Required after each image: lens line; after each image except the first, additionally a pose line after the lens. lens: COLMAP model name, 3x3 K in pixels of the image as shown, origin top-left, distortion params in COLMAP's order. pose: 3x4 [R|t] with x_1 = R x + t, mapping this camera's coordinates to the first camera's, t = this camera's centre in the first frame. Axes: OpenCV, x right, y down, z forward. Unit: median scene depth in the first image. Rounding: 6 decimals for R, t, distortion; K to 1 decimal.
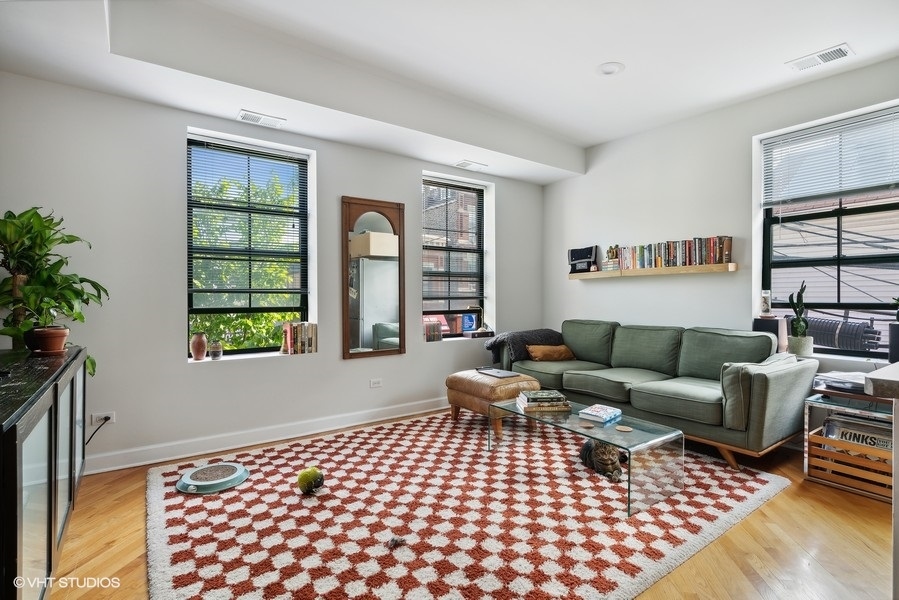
lens RADIAL K [[442.0, 0, 449.5], [0, 442.0, 300.0], [0, 0, 1]] dist [-0.000567, -0.000150]
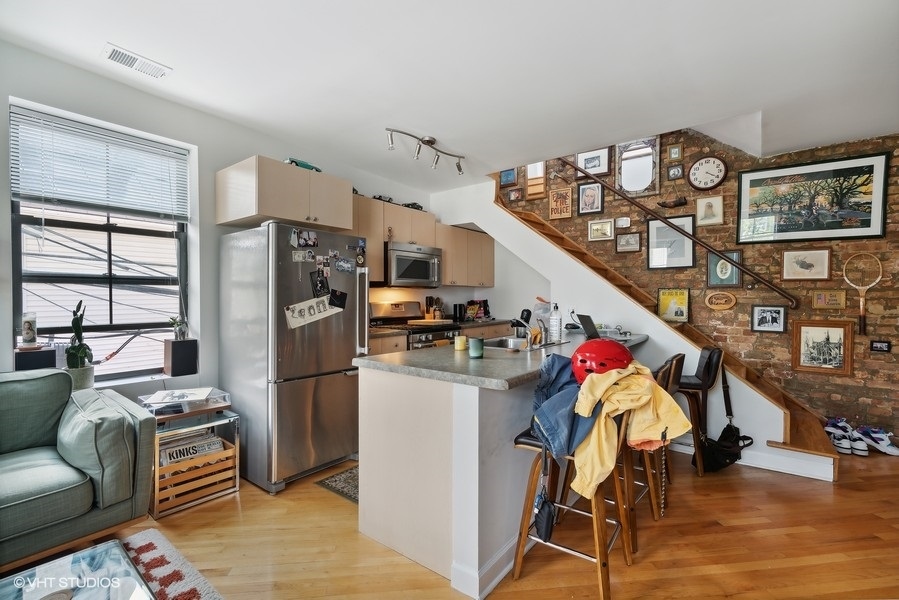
lens RADIAL K [[405.5, 0, 449.5], [0, 405.5, 300.0], [0, 0, 1]] dist [0.000455, 0.000091]
pose [[-0.281211, -0.006293, 0.959625, -0.150687], [0.006266, 0.999945, 0.008394, -0.047623], [-0.959625, 0.008374, -0.281157, 0.548293]]
